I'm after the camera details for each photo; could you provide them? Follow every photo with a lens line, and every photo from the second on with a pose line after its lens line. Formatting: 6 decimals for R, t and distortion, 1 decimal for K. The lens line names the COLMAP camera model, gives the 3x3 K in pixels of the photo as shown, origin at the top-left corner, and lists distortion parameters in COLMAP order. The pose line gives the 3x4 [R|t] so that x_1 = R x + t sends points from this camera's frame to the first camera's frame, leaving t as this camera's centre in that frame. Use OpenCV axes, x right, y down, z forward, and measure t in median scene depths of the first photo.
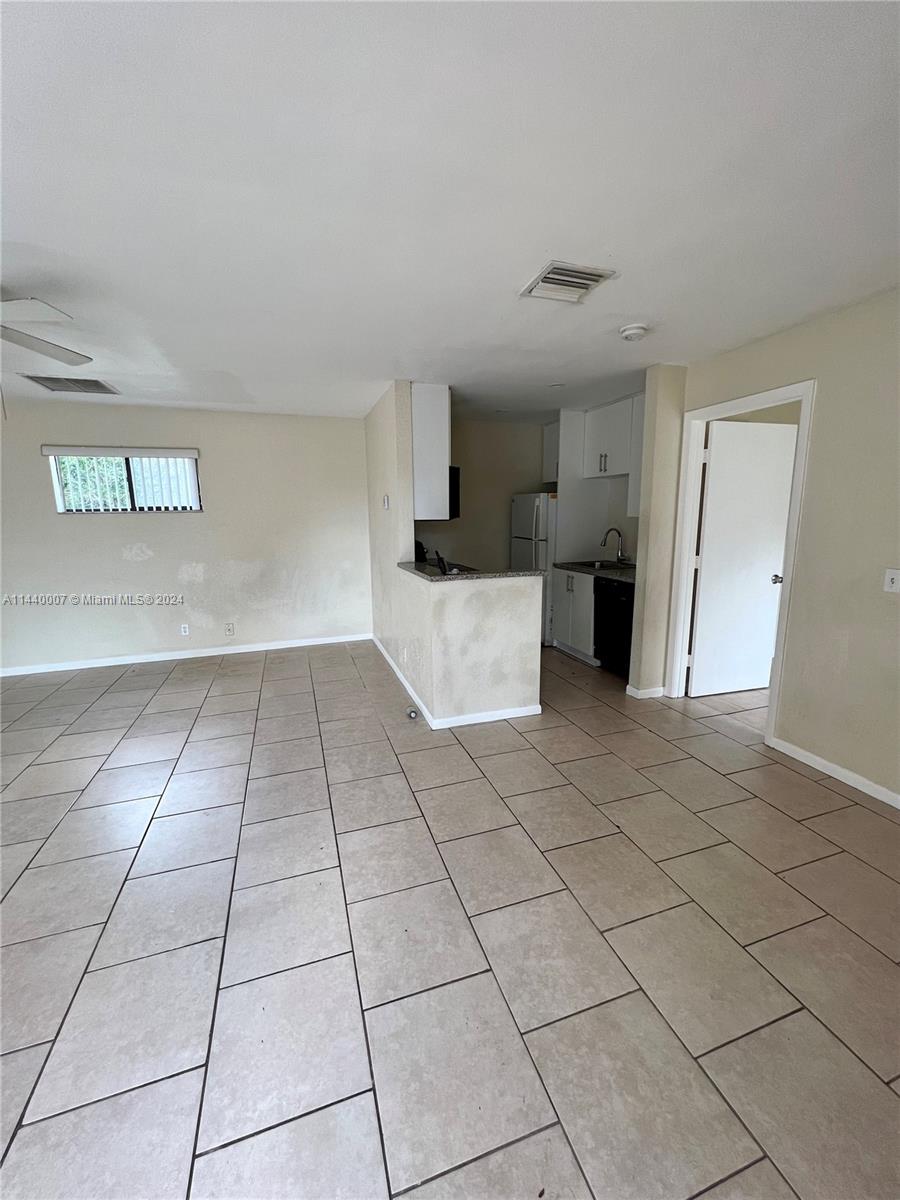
lens RADIAL K [[478.7, 0, 450.6], [0, 478.7, 599.7], [0, 0, 1]] dist [-0.001353, 0.000294]
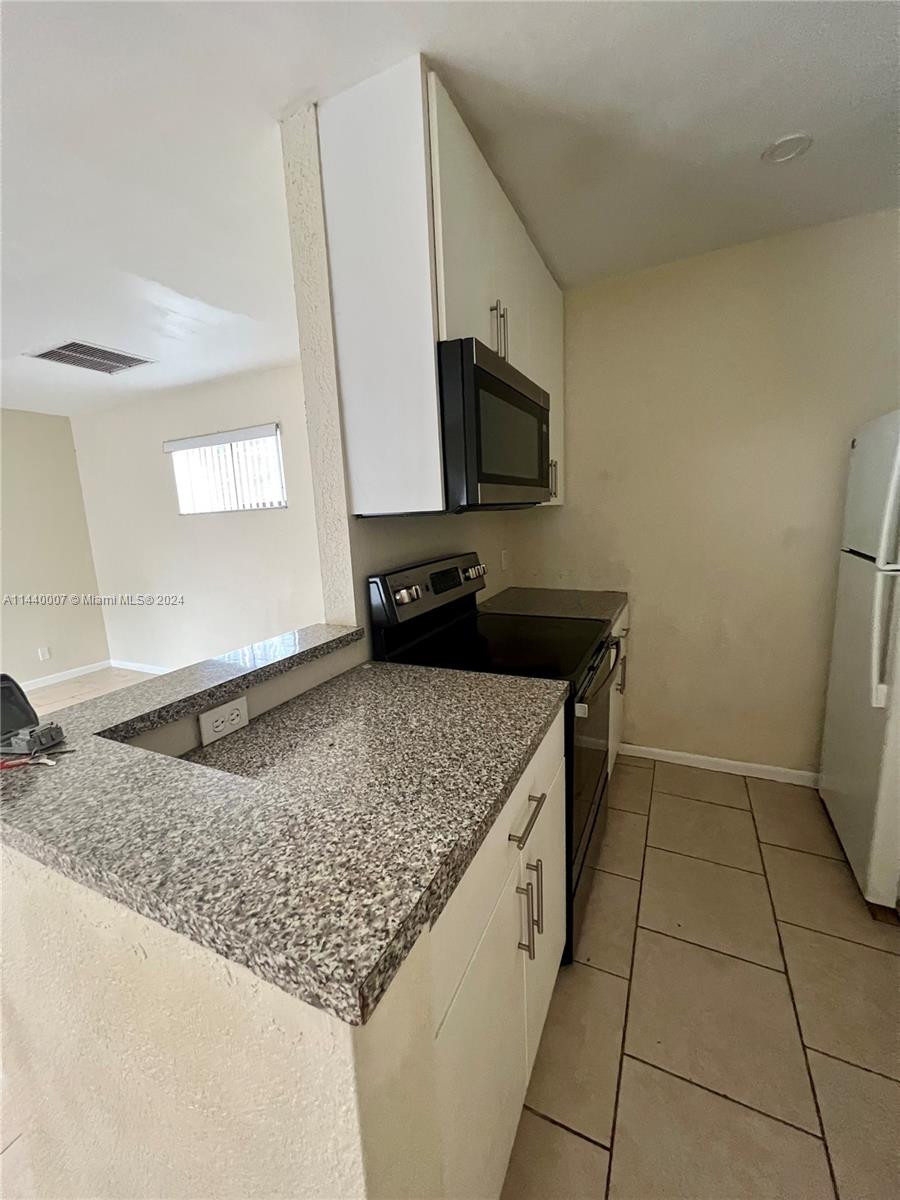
lens RADIAL K [[477.6, 0, 452.5], [0, 477.6, 598.4], [0, 0, 1]] dist [0.000444, -0.000472]
pose [[0.719822, 0.100265, -0.686879, 0.294360], [-0.083999, 0.994823, 0.057189, -0.161046], [0.689058, 0.016531, 0.724518, 0.962966]]
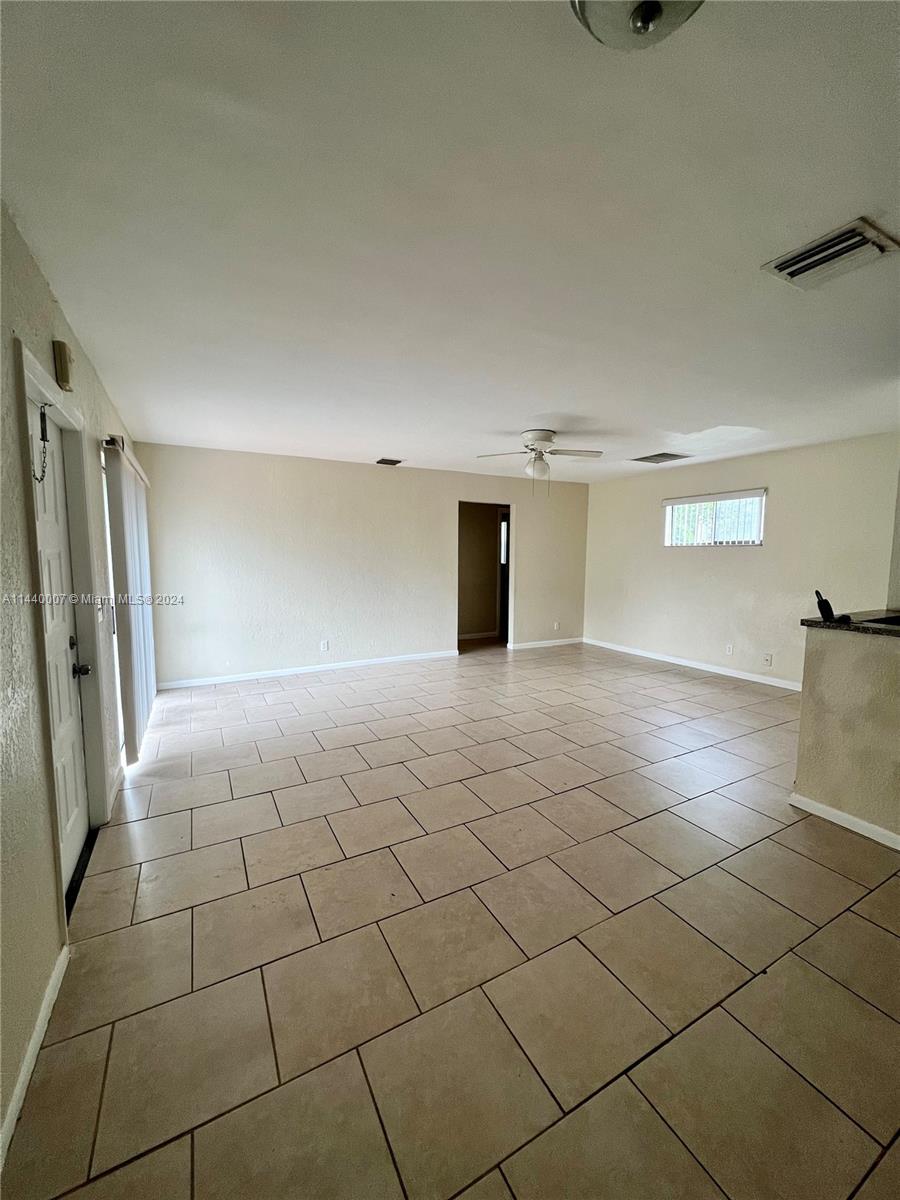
lens RADIAL K [[477.6, 0, 452.5], [0, 477.6, 598.4], [0, 0, 1]] dist [0.000444, -0.000472]
pose [[0.172595, 0.107236, -0.979138, 0.637759], [-0.181664, 0.980469, 0.075360, -0.033240], [0.968096, 0.164867, 0.188705, 0.218842]]
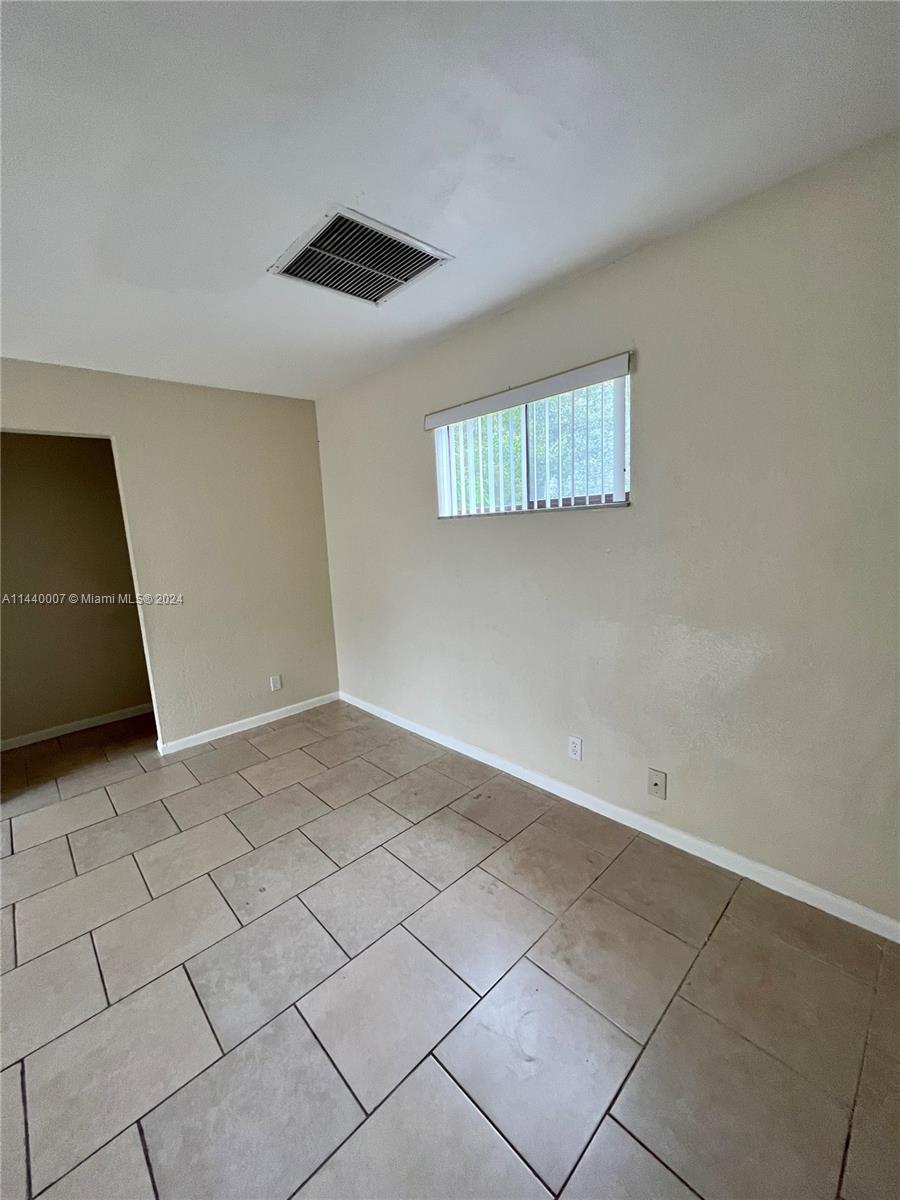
lens RADIAL K [[484.9, 0, 445.6], [0, 484.9, 602.5], [0, 0, 1]] dist [0.003509, 0.000399]
pose [[0.408843, 0.142727, -0.901375, -0.279640], [-0.111908, 0.988081, 0.105697, -0.190253], [0.905718, 0.057658, 0.419942, 1.019421]]
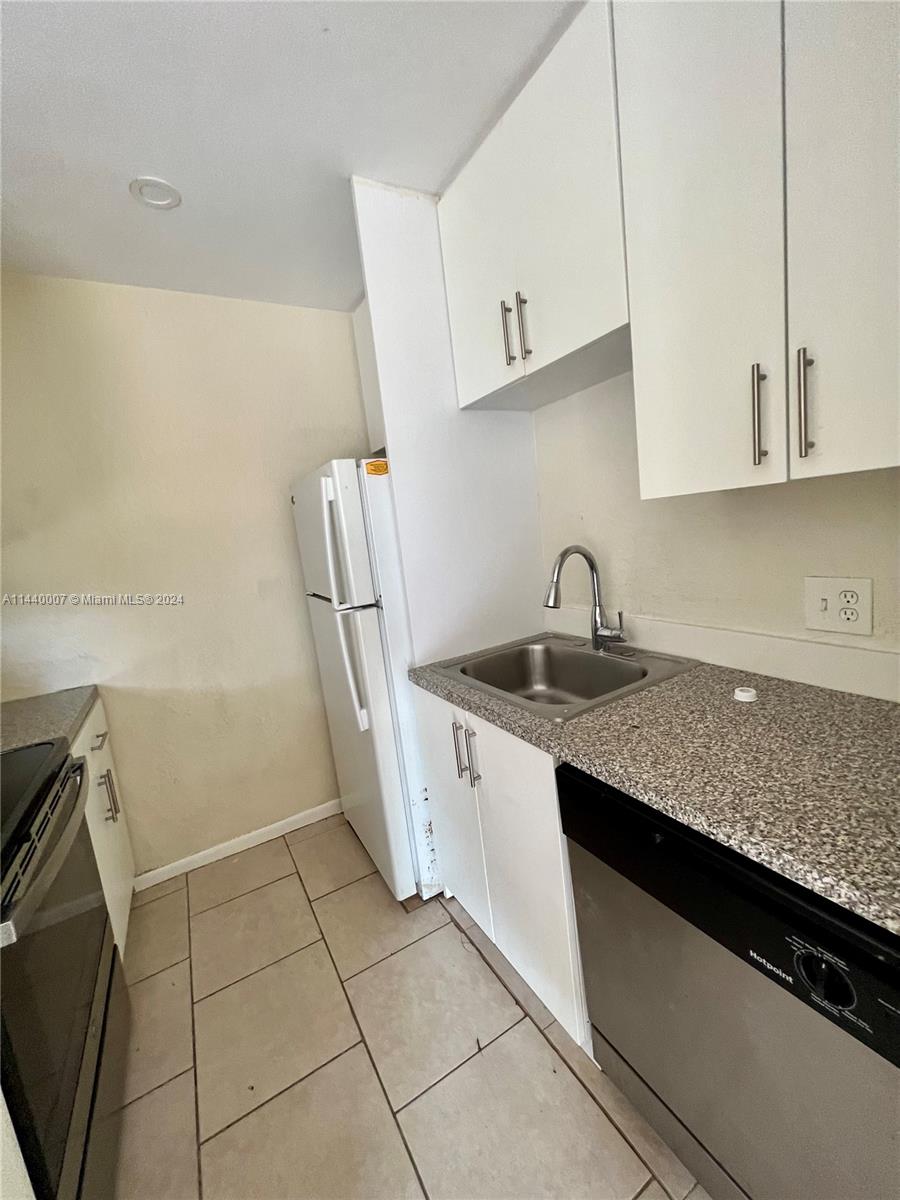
lens RADIAL K [[484.9, 0, 445.6], [0, 484.9, 602.5], [0, 0, 1]] dist [0.003509, 0.000399]
pose [[0.975053, -0.136025, 0.175411, 0.295755], [0.141782, 0.989682, -0.020657, -0.177406], [-0.170792, 0.045012, 0.984278, 1.053442]]
